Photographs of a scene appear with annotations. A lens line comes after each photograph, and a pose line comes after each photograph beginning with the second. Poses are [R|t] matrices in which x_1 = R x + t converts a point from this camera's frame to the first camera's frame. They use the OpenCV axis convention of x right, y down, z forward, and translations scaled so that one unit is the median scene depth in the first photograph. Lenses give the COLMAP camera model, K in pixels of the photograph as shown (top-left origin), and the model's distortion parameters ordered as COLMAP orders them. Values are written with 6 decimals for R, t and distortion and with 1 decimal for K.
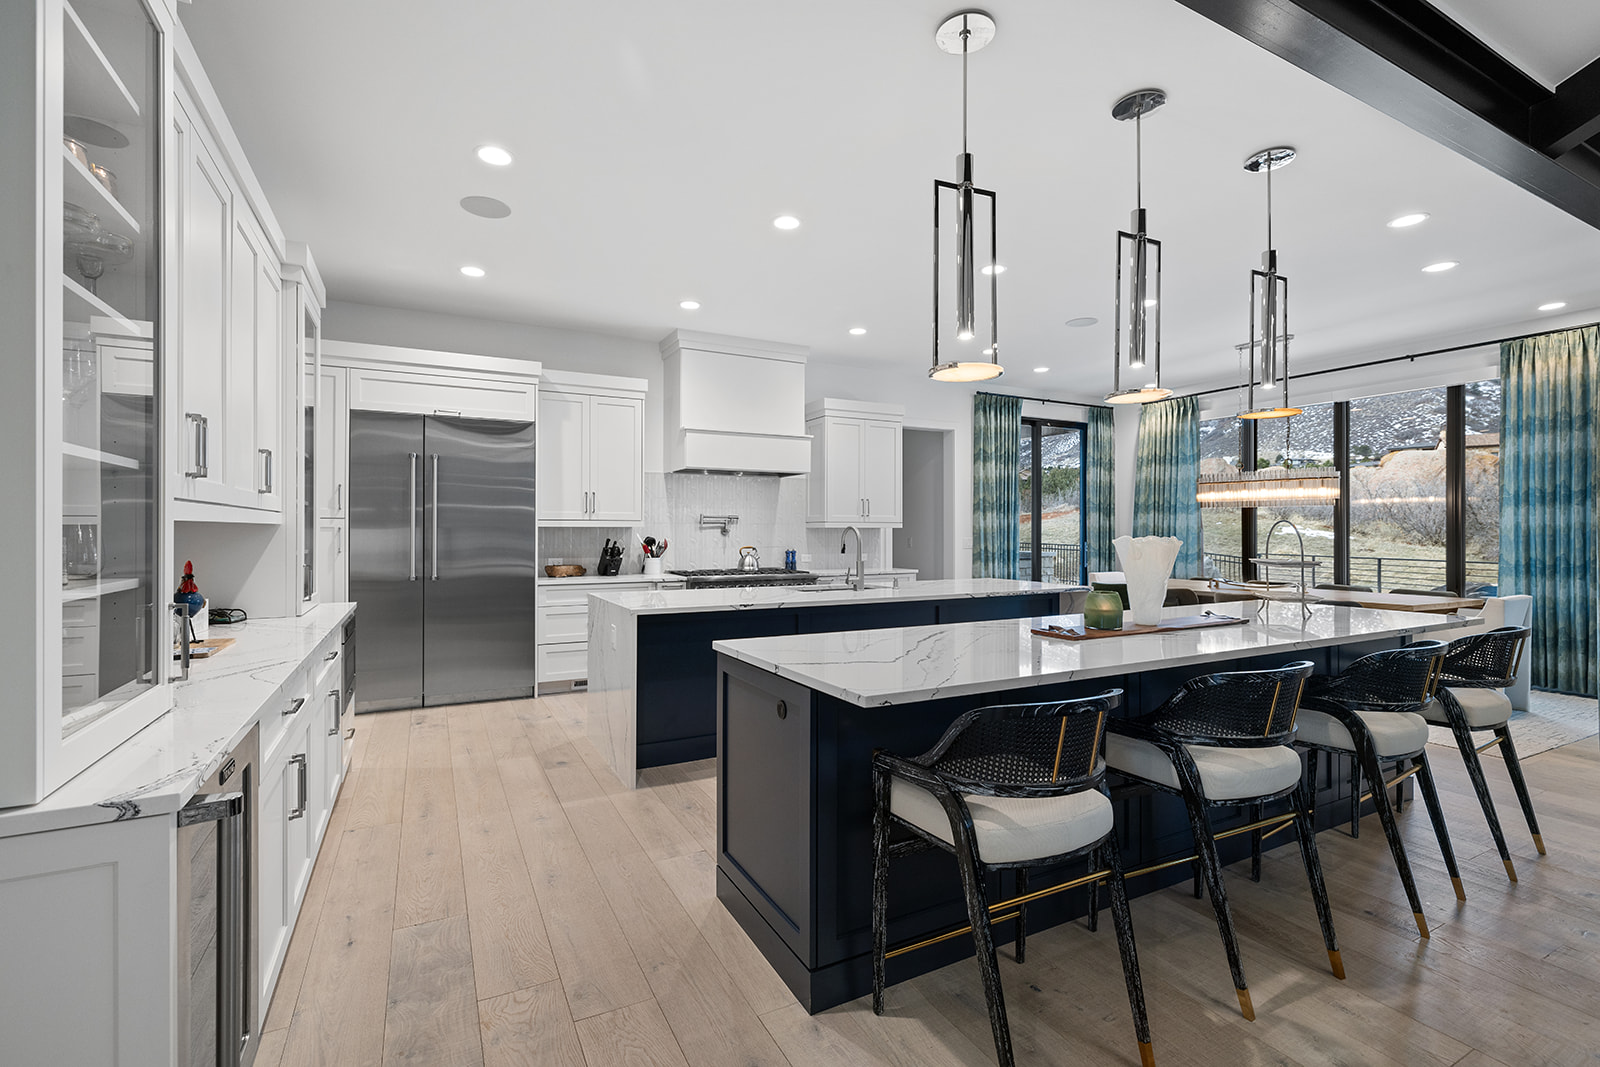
lens RADIAL K [[710.2, 0, 804.3], [0, 710.2, 543.7], [0, 0, 1]] dist [0.003918, -0.000020]
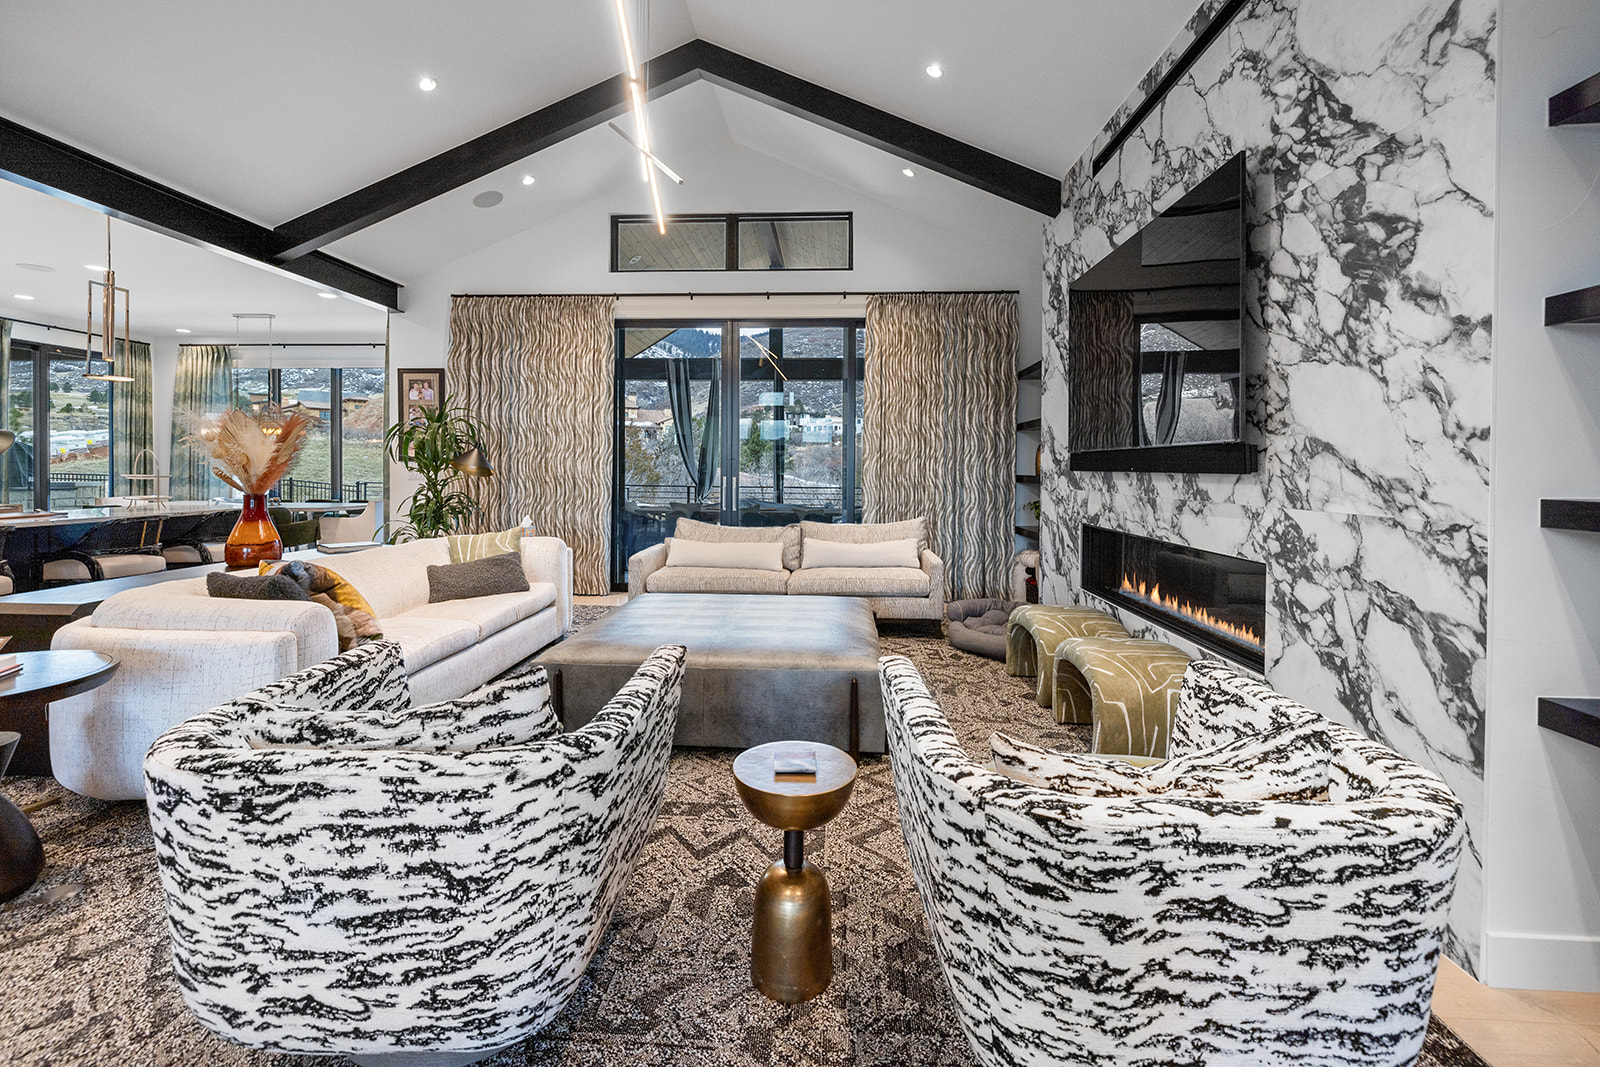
lens RADIAL K [[684.6, 0, 791.6], [0, 684.6, 459.2], [0, 0, 1]] dist [-0.000058, 0.000178]
pose [[0.524638, 0.015315, 0.851187, 0.073568], [0.007128, 0.999724, -0.022381, 0.012149], [-0.851295, 0.017809, 0.524384, -0.383278]]
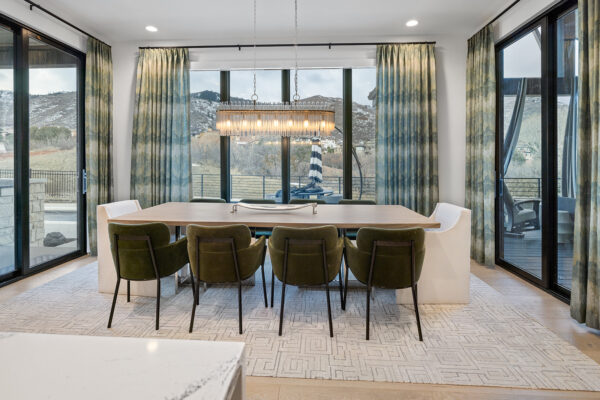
lens RADIAL K [[313.5, 0, 301.3], [0, 313.5, 160.4], [0, 0, 1]] dist [0.002512, 0.000898]
pose [[0.519805, 0.009100, 0.854237, 0.189459], [0.012564, 0.999754, -0.018296, -0.003386], [-0.854193, 0.020243, 0.519562, 0.543167]]
